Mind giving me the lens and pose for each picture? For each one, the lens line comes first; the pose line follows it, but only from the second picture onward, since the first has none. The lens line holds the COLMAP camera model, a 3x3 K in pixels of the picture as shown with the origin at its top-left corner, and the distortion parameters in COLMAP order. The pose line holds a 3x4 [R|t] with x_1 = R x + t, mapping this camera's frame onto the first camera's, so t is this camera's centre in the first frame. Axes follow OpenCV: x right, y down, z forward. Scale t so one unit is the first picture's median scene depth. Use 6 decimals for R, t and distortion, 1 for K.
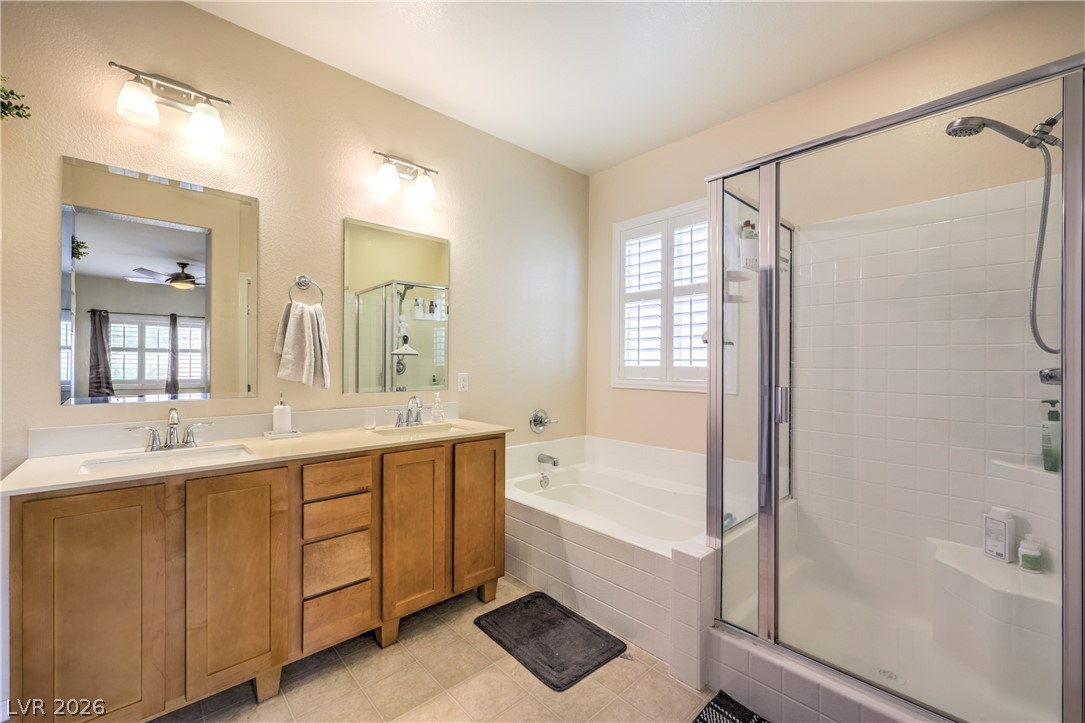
lens RADIAL K [[445.7, 0, 539.6], [0, 445.7, 363.1], [0, 0, 1]] dist [0.001188, 0.000374]
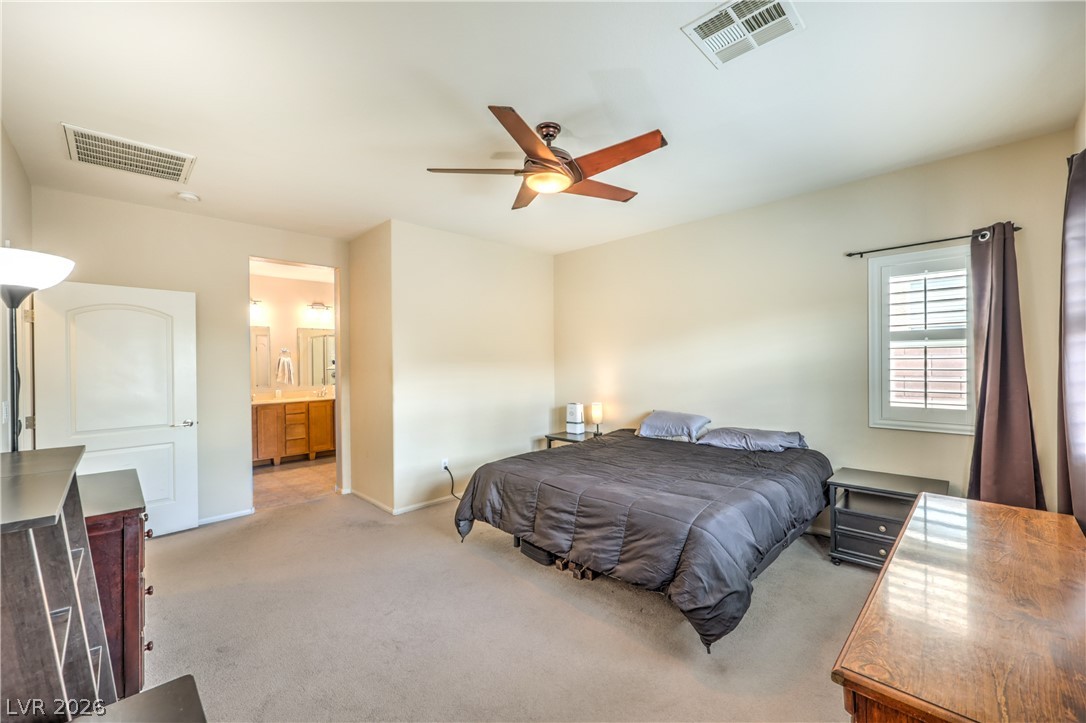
lens RADIAL K [[446.1, 0, 546.7], [0, 446.1, 363.7], [0, 0, 1]] dist [0.001188, 0.000374]
pose [[0.999018, -0.014910, 0.041718, 1.269337], [0.014545, 0.999853, 0.009030, -0.099238], [-0.041847, -0.008414, 0.999089, -2.377801]]
